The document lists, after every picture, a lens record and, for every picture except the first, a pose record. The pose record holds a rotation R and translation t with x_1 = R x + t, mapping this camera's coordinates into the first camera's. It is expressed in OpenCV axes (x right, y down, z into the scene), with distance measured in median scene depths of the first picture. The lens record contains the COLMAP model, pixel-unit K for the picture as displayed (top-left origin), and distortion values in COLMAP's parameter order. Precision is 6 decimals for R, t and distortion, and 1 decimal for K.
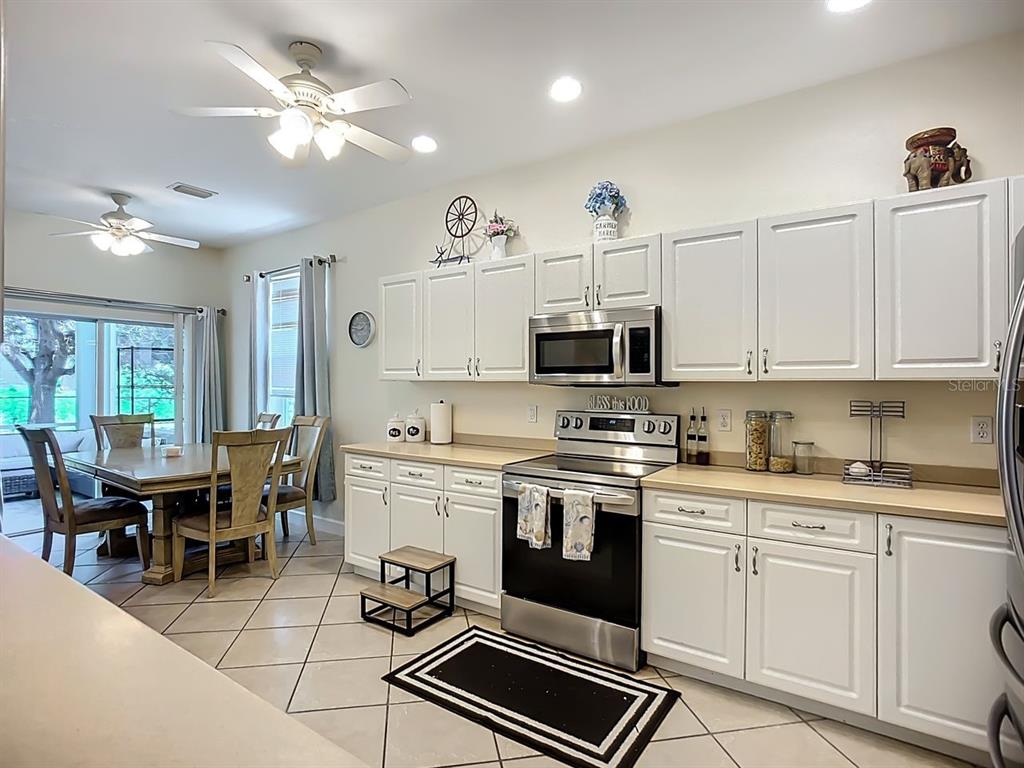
lens RADIAL K [[529.6, 0, 508.2], [0, 529.6, 382.4], [0, 0, 1]] dist [-0.028647, 0.000196]
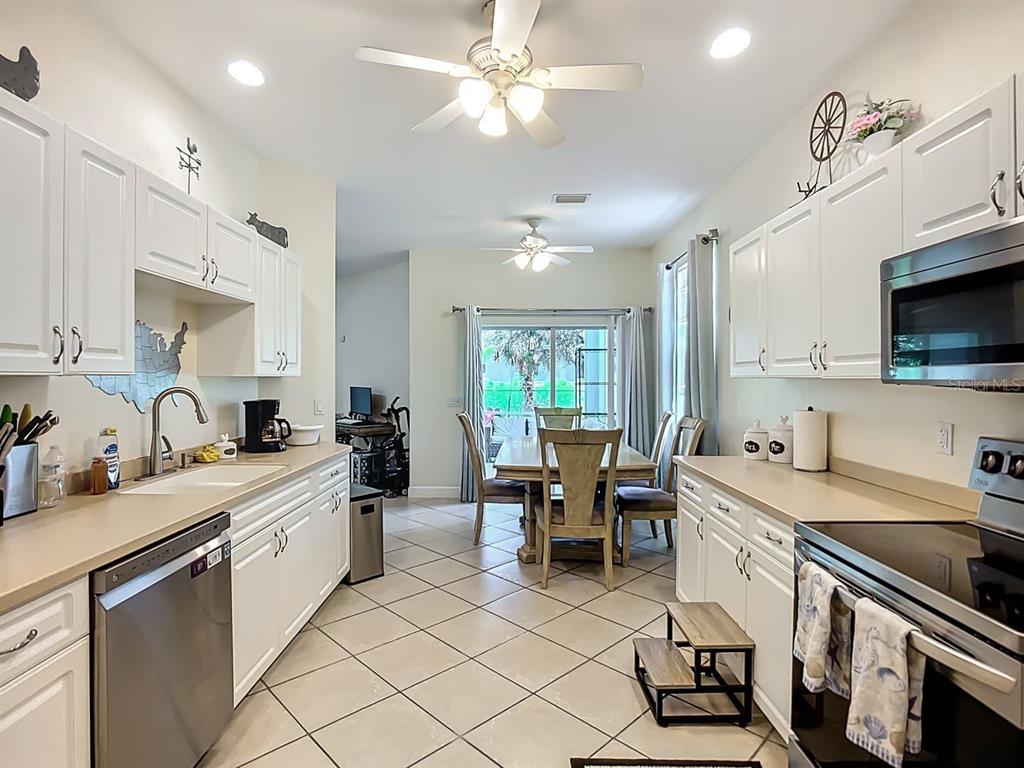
lens RADIAL K [[529.6, 0, 508.2], [0, 529.6, 382.4], [0, 0, 1]] dist [-0.028647, 0.000196]
pose [[0.567430, 0.005483, -0.823404, 0.230955], [-0.000876, 0.999981, 0.006055, -0.001327], [0.823421, -0.002714, 0.567424, 0.326561]]
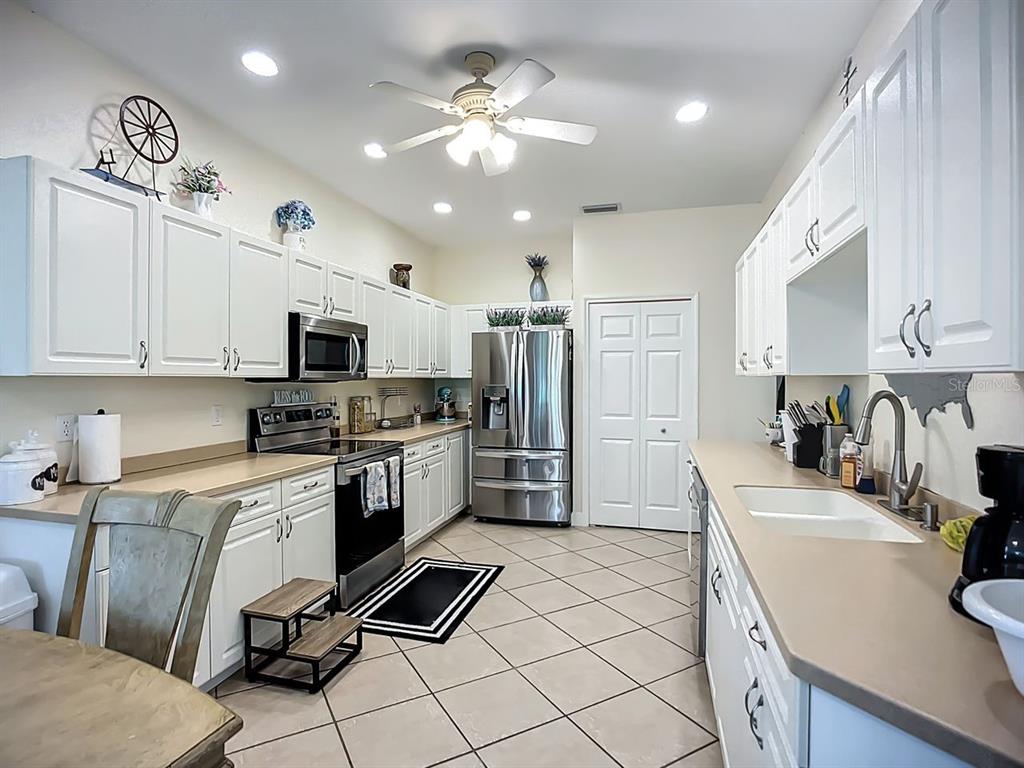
lens RADIAL K [[529.6, 0, 508.2], [0, 529.6, 382.4], [0, 0, 1]] dist [-0.028647, 0.000196]
pose [[-0.326592, -0.010163, 0.945111, -0.907382], [-0.003641, 0.999948, 0.009495, -0.003759], [-0.945159, -0.000341, -0.326612, 0.832511]]
